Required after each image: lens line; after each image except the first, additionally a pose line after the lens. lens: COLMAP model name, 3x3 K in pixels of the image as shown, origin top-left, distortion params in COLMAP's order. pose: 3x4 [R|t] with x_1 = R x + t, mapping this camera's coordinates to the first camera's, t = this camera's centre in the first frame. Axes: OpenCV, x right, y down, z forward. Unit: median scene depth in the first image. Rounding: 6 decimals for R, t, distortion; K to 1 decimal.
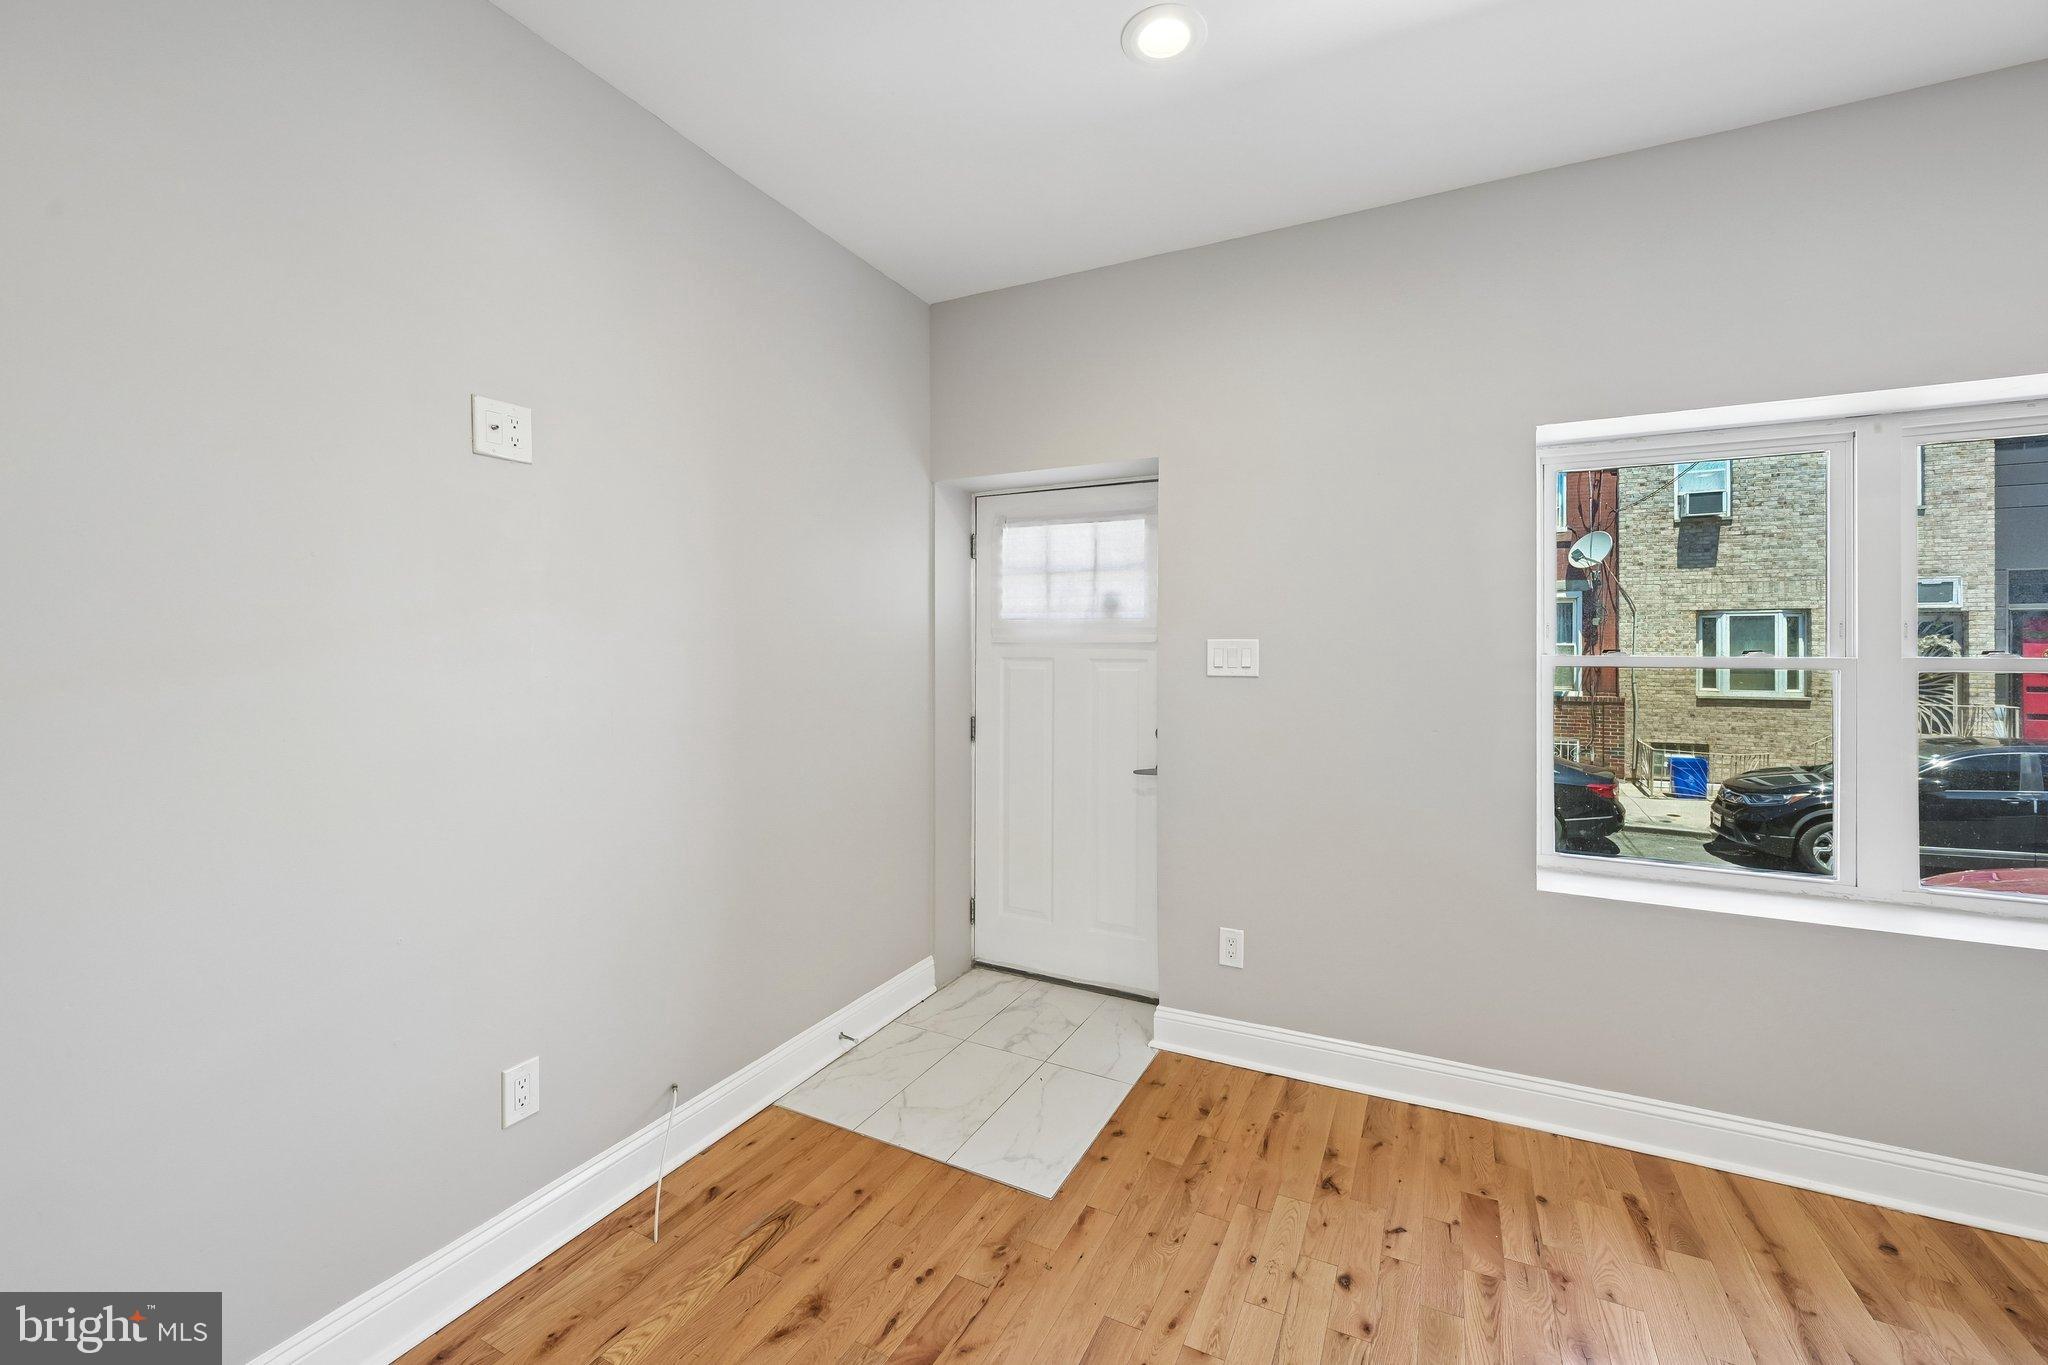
lens RADIAL K [[809.6, 0, 1019.6], [0, 809.6, 673.2], [0, 0, 1]] dist [0.000035, 0.001047]
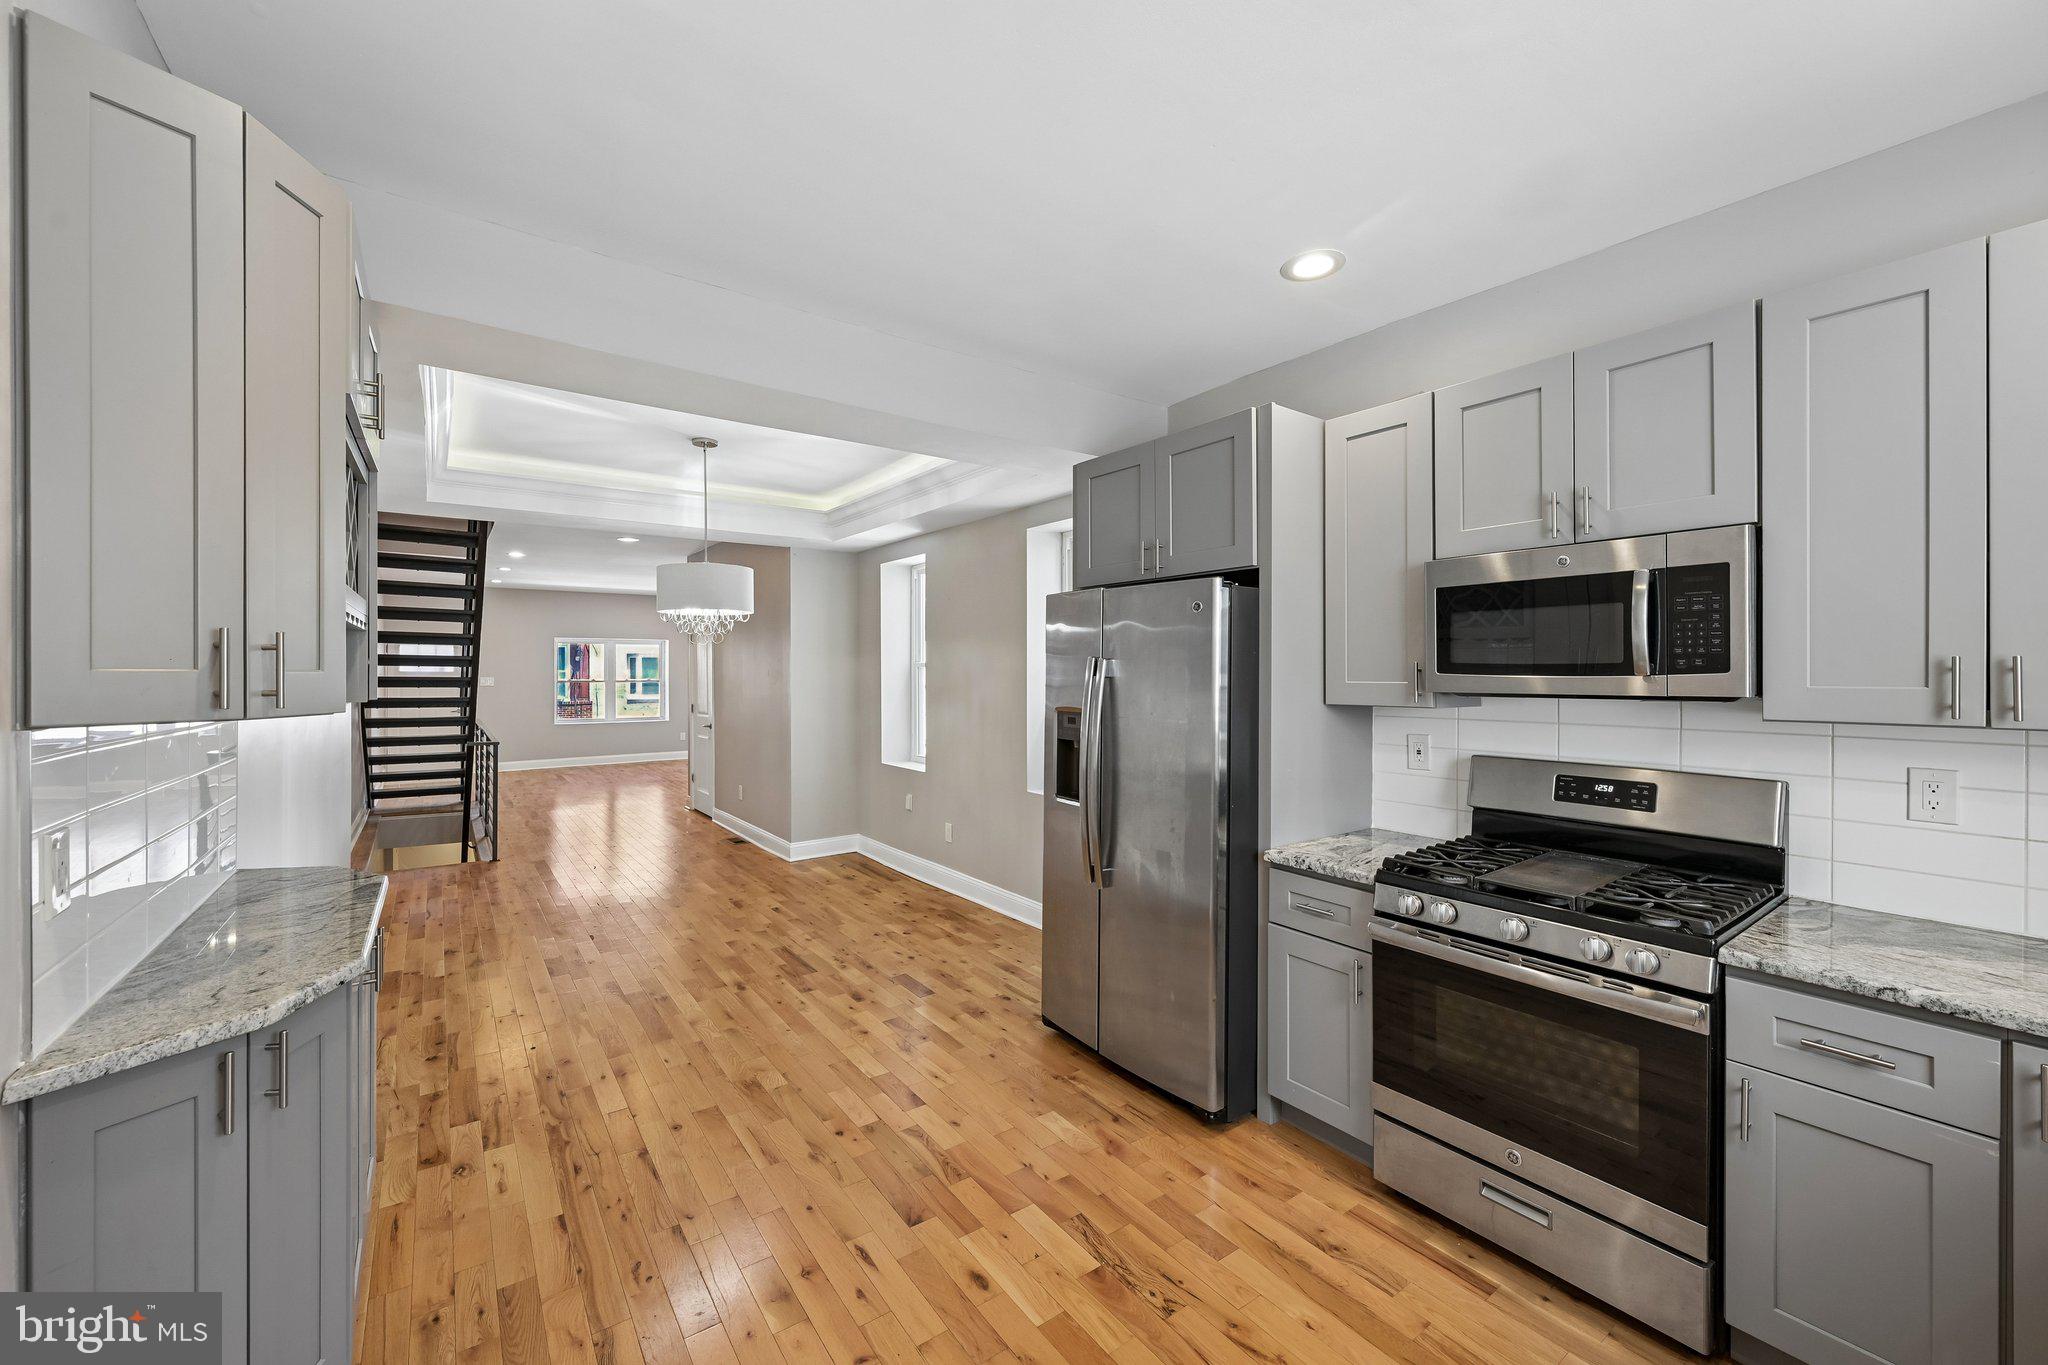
lens RADIAL K [[809.6, 0, 1017.6], [0, 809.6, 681.9], [0, 0, 1]] dist [0.000035, 0.001047]
pose [[0.438979, -0.006436, 0.898474, -2.422144], [0.015469, 0.999880, -0.000396, 0.021568], [-0.898364, 0.014072, 0.439026, -3.404880]]
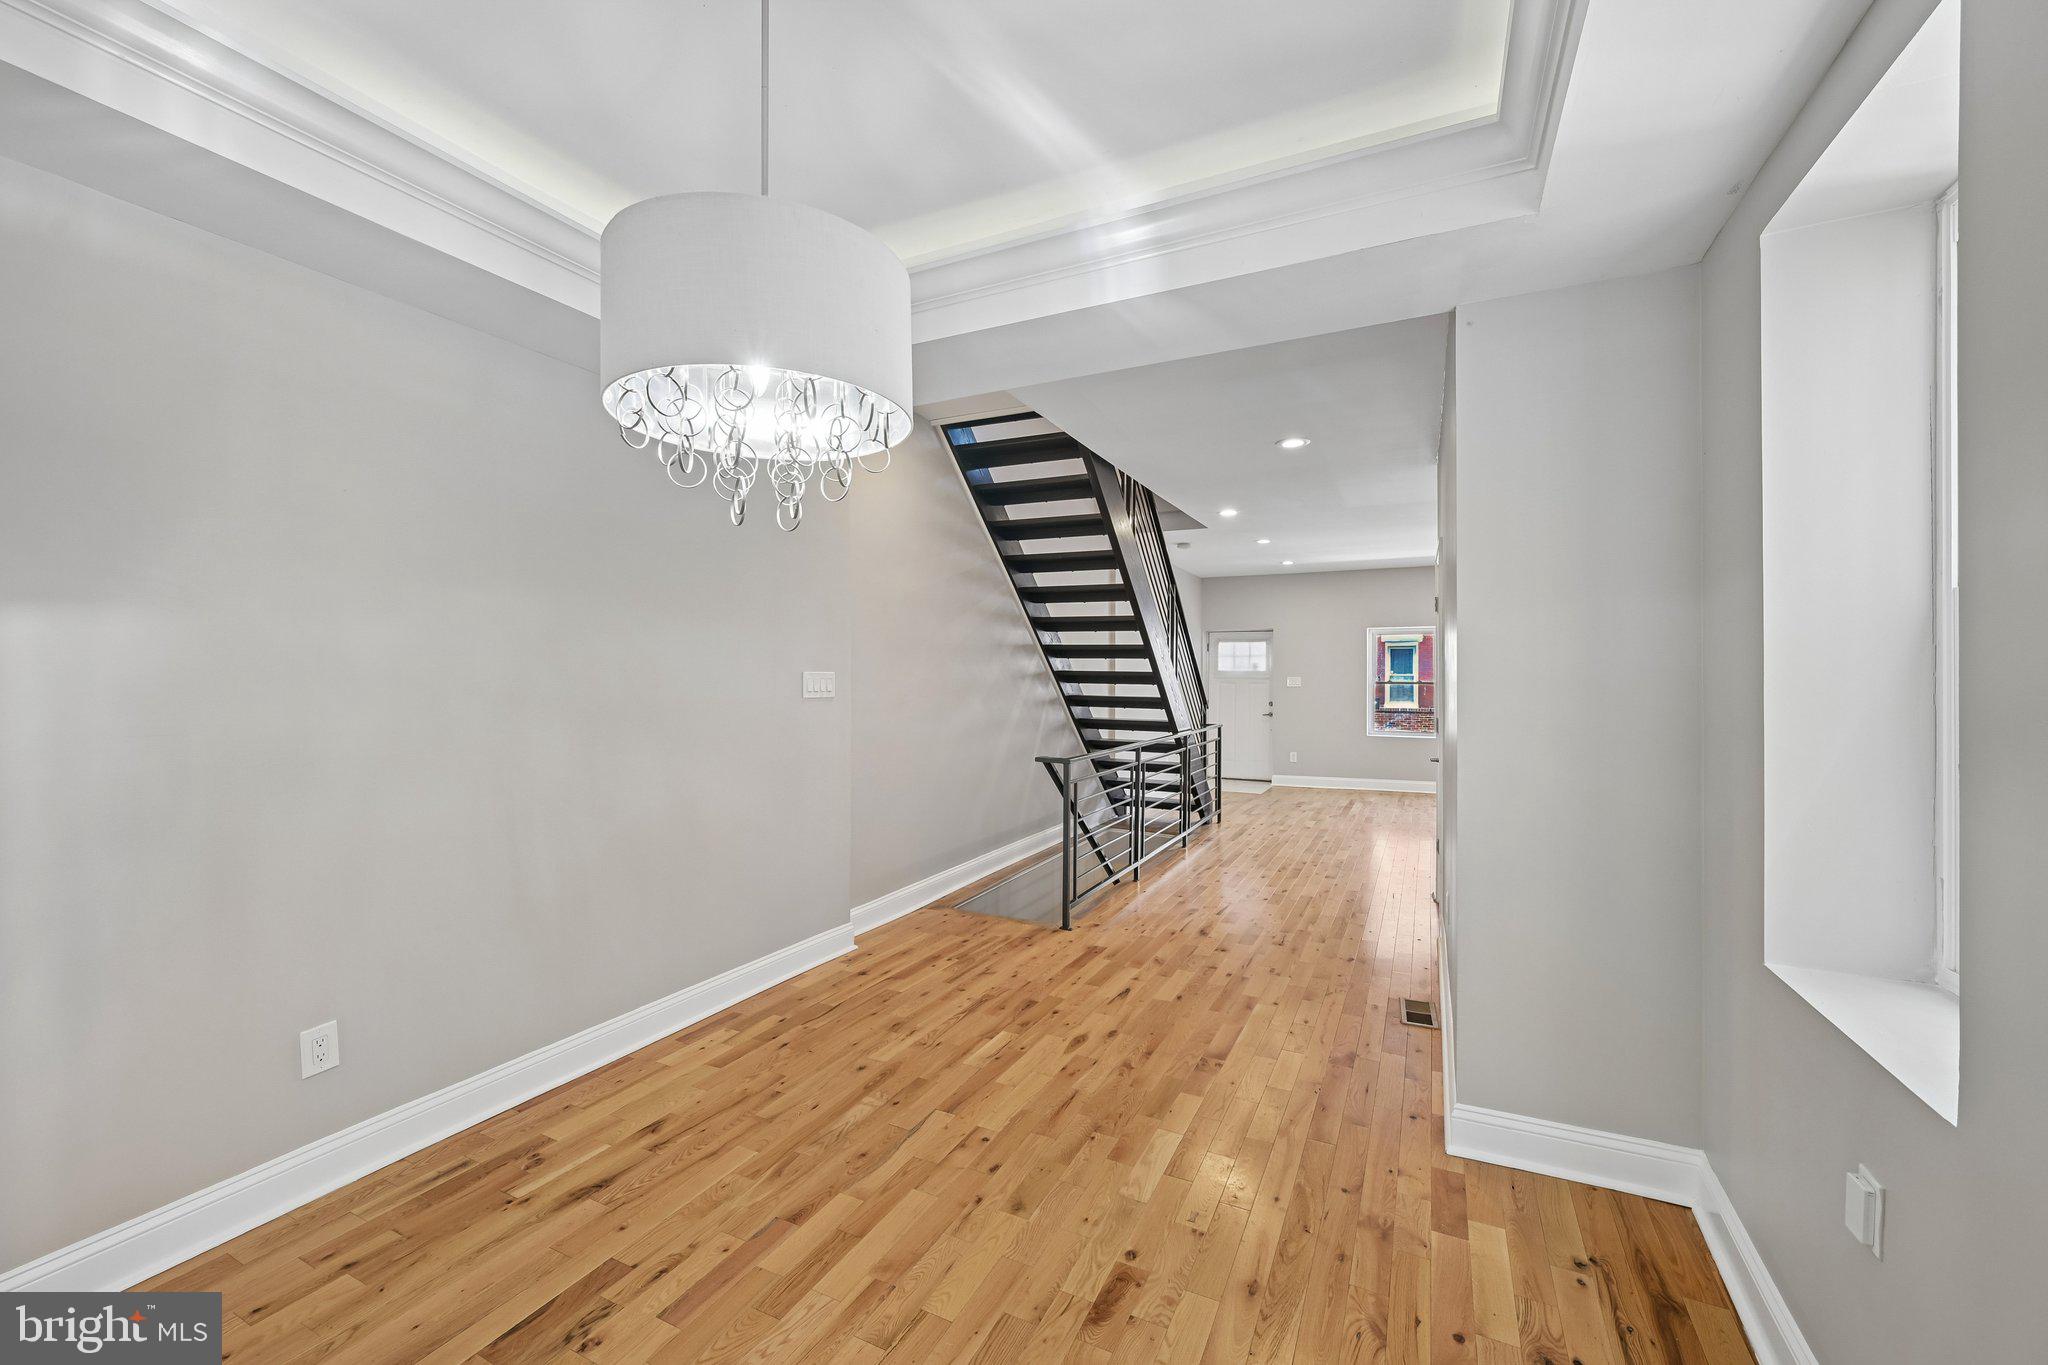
lens RADIAL K [[809.6, 0, 1023.0], [0, 809.6, 684.3], [0, 0, 1]] dist [0.000035, 0.001047]
pose [[0.999584, 0.010424, 0.026879, -1.053346], [-0.010223, 0.999919, -0.007570, 0.026739], [-0.026956, 0.007292, 0.999610, -2.622496]]
